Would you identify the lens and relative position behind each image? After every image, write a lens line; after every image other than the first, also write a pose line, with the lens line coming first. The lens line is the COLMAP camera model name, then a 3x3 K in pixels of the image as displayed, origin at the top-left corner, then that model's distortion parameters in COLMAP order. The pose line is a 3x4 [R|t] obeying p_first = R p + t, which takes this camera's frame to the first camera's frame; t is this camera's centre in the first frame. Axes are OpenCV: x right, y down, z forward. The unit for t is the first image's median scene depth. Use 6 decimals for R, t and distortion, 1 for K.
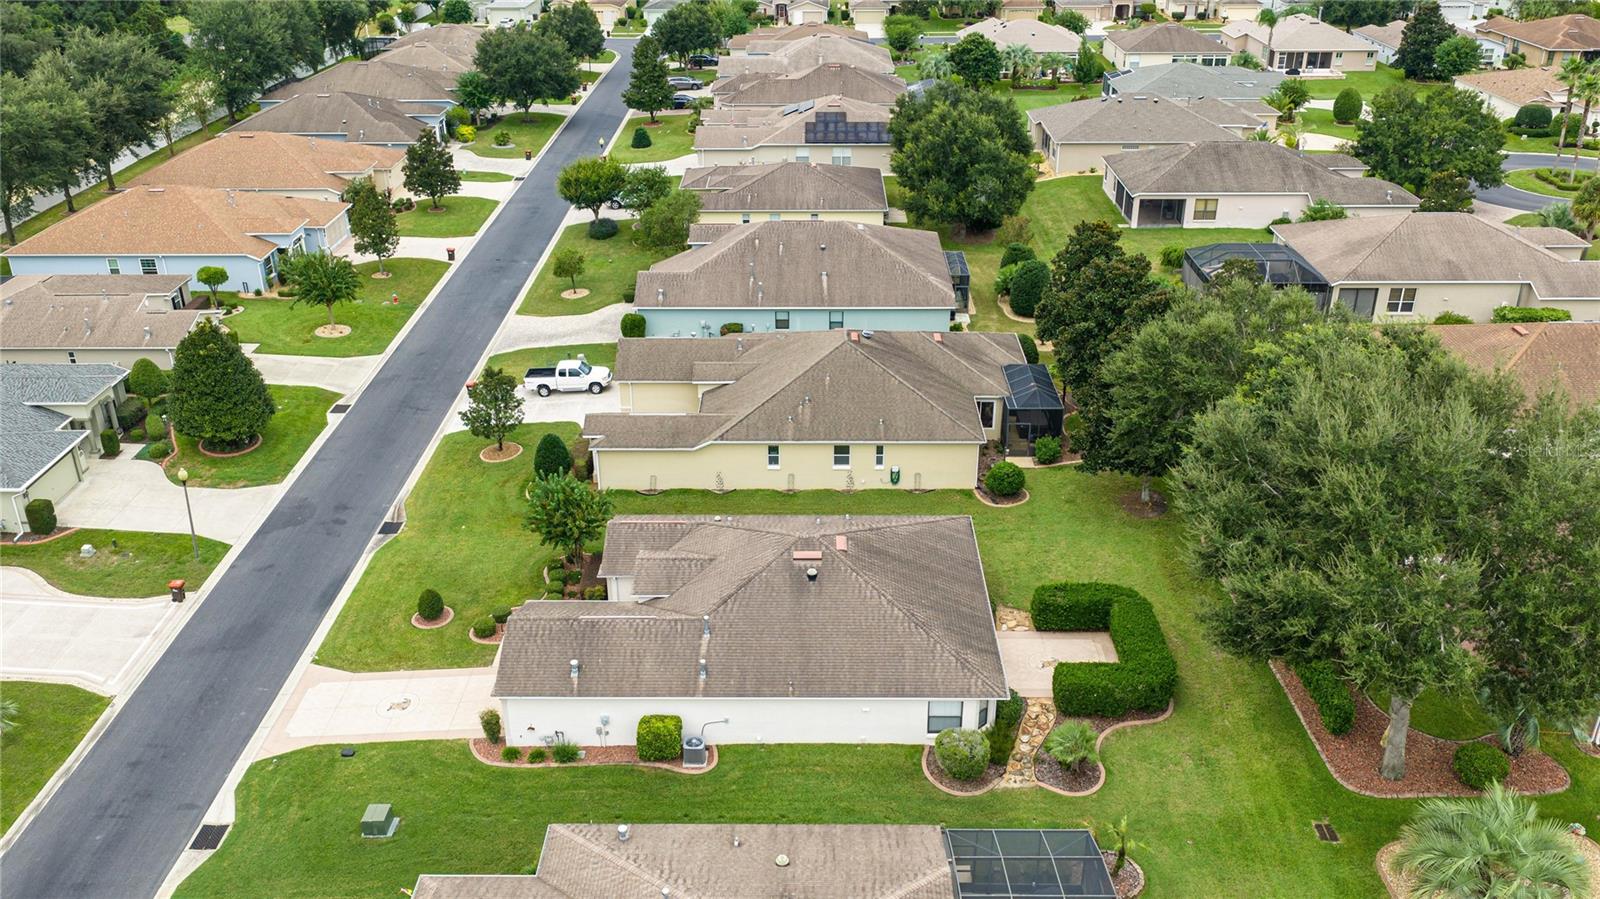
lens RADIAL K [[1321.7, 0, 802.8], [0, 1321.7, 459.1], [0, 0, 1]] dist [0.033513, -0.070271]
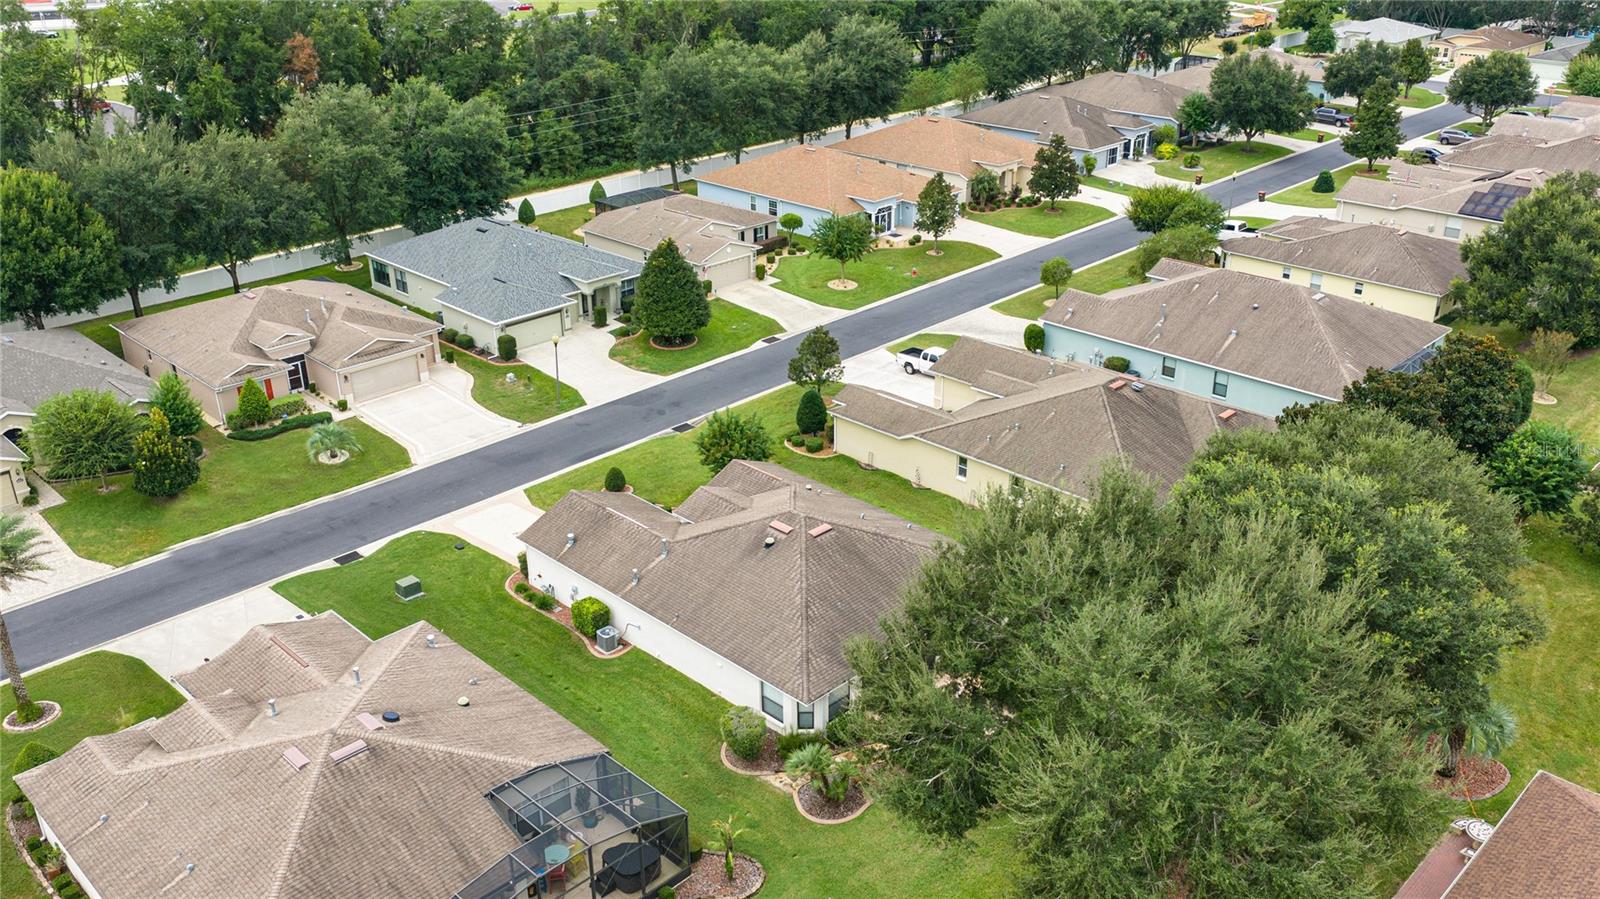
lens RADIAL K [[1321.7, 0, 802.8], [0, 1321.7, 459.1], [0, 0, 1]] dist [0.033513, -0.070271]
pose [[0.718961, 0.293147, -0.630206, 0.492784], [-0.302611, 0.948280, 0.095873, -0.064154], [0.625717, 0.121778, 0.770486, 0.125020]]
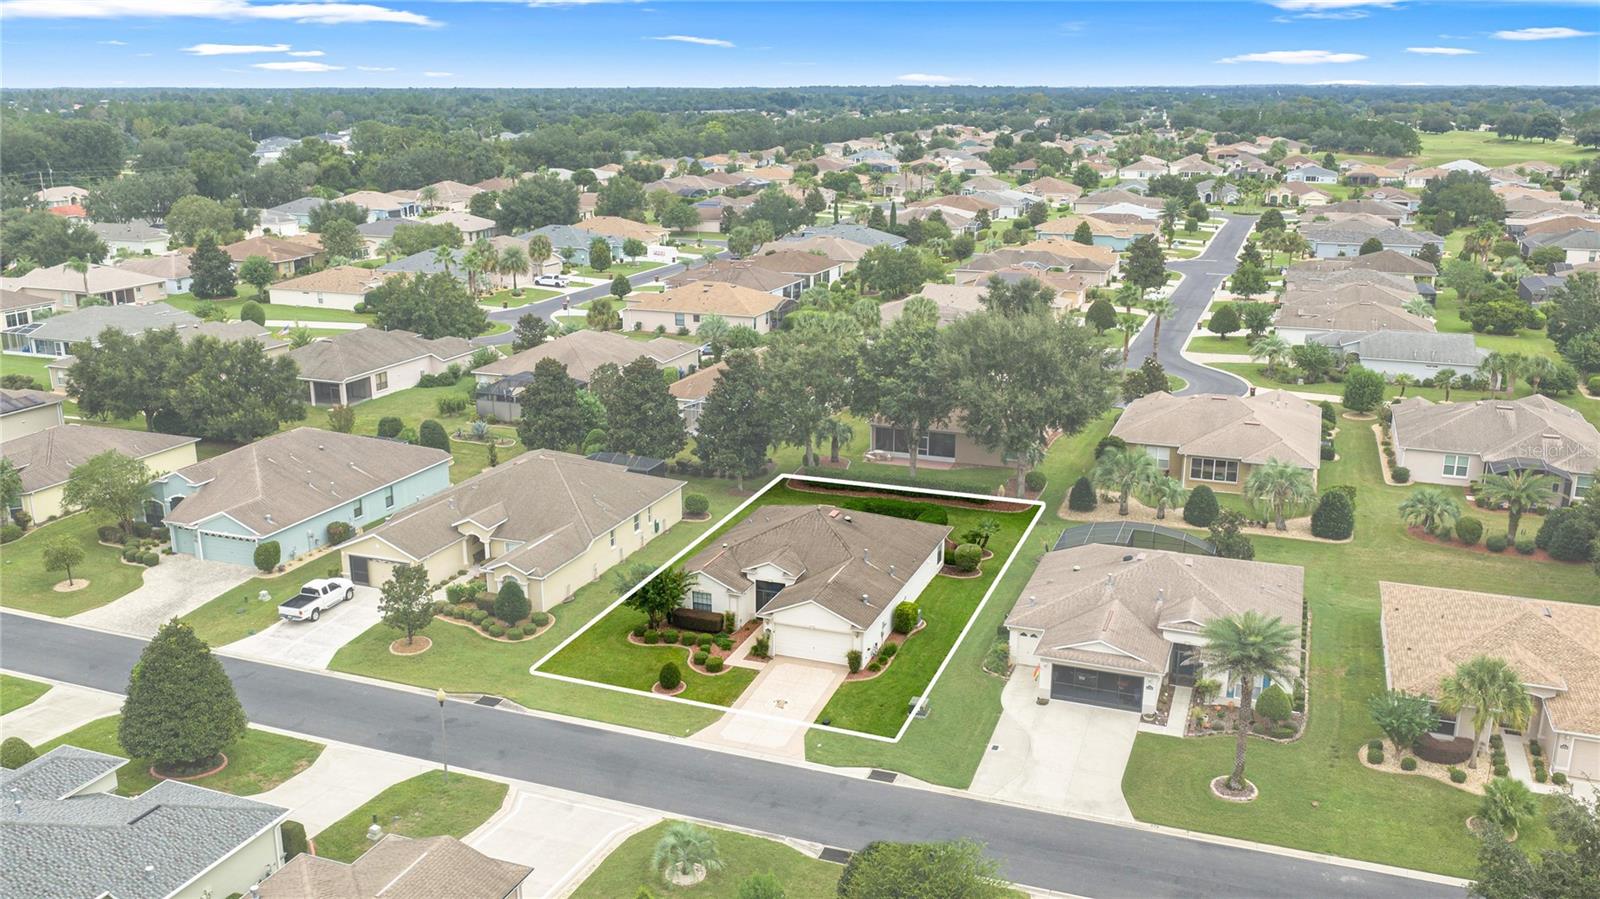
lens RADIAL K [[1321.7, 0, 802.8], [0, 1321.7, 459.1], [0, 0, 1]] dist [0.033513, -0.070271]
pose [[0.343786, -0.249259, 0.905362, -1.042463], [0.411676, 0.906546, 0.093262, -0.109840], [-0.843999, 0.340654, 0.414272, 0.252025]]
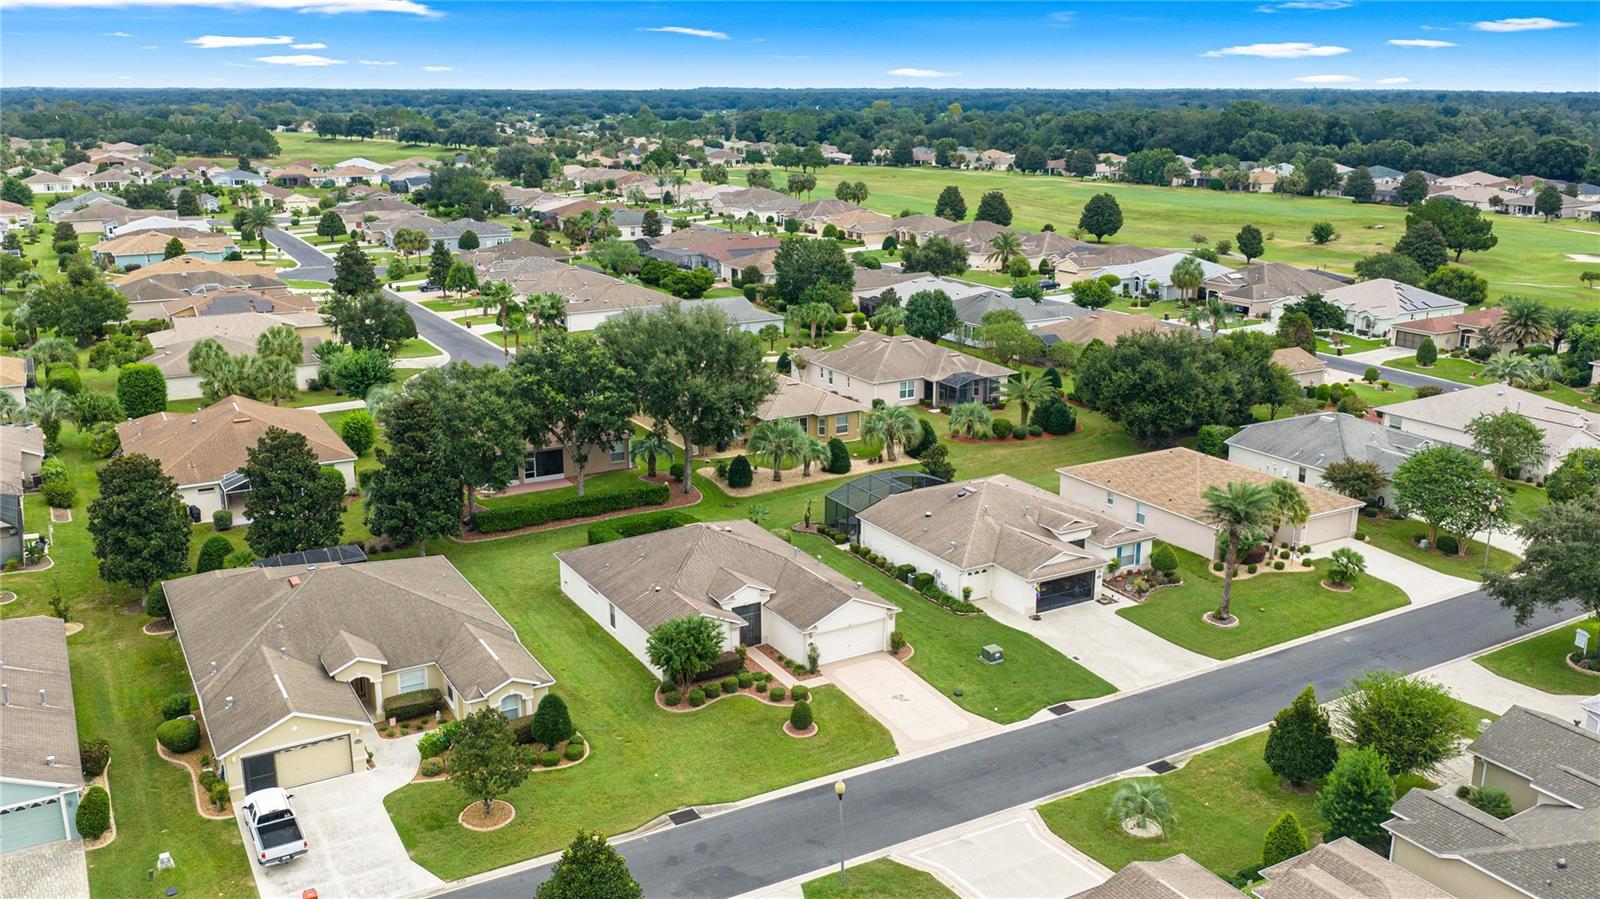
lens RADIAL K [[1321.7, 0, 802.8], [0, 1321.7, 459.1], [0, 0, 1]] dist [0.033513, -0.070271]
pose [[-0.510576, -0.226502, 0.829463, -0.950219], [0.378591, 0.806914, 0.453386, -0.474486], [-0.771998, 0.545515, -0.326240, 1.001646]]
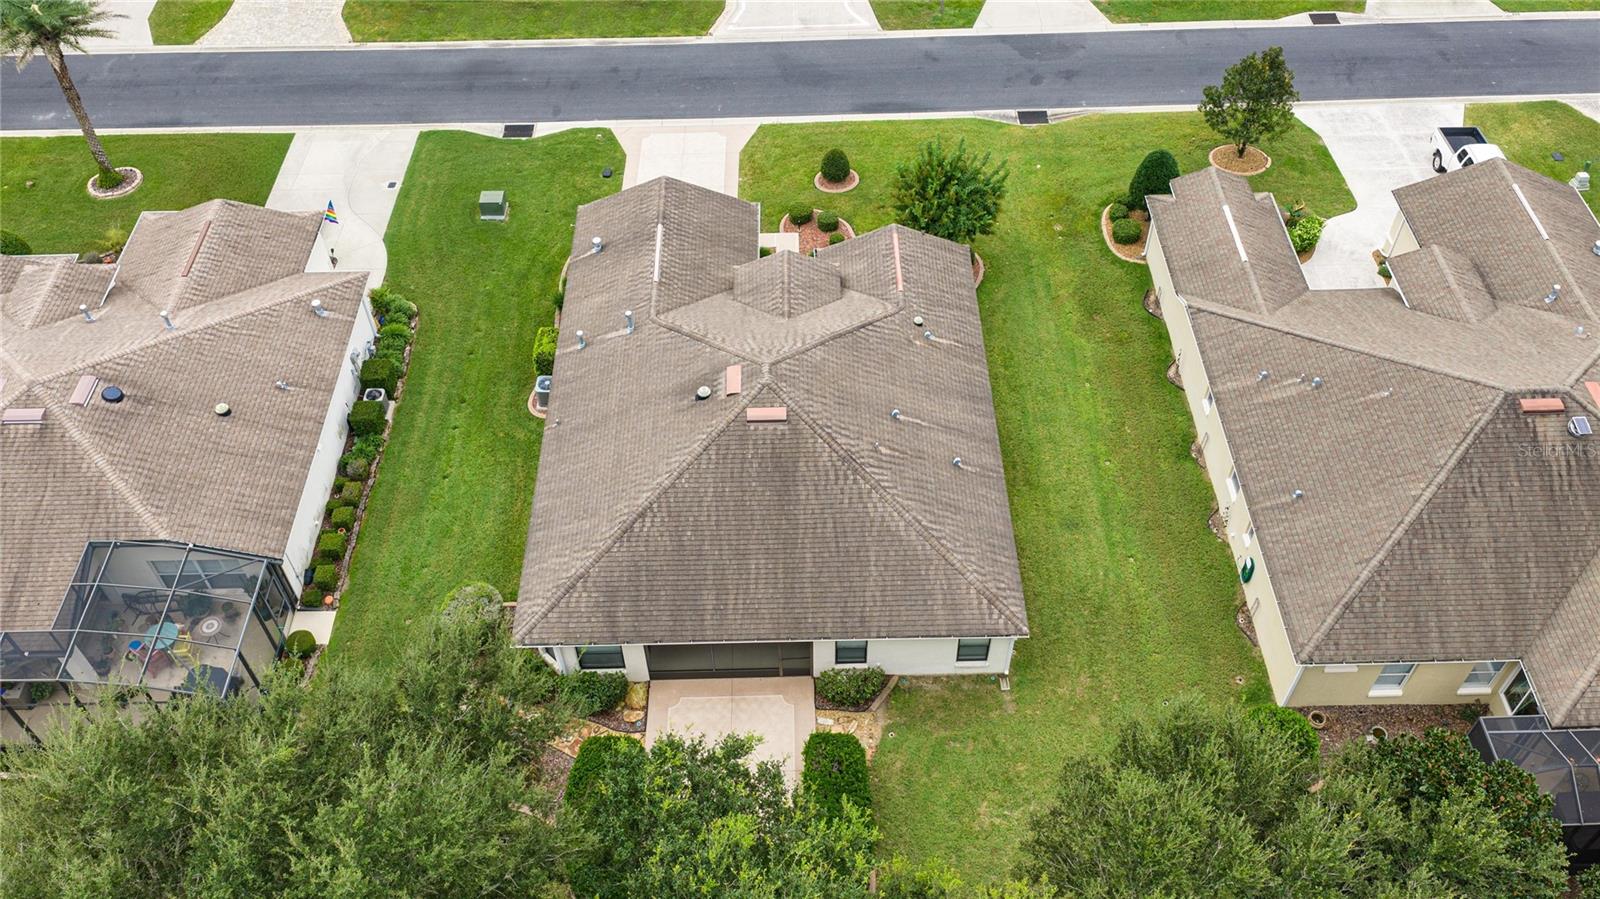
lens RADIAL K [[1321.7, 0, 802.8], [0, 1321.7, 459.1], [0, 0, 1]] dist [0.033513, -0.070271]
pose [[0.027378, 0.751950, -0.658651, 0.376966], [-0.428340, 0.604166, 0.671943, -0.296740], [0.903203, 0.263730, 0.338631, 0.578304]]
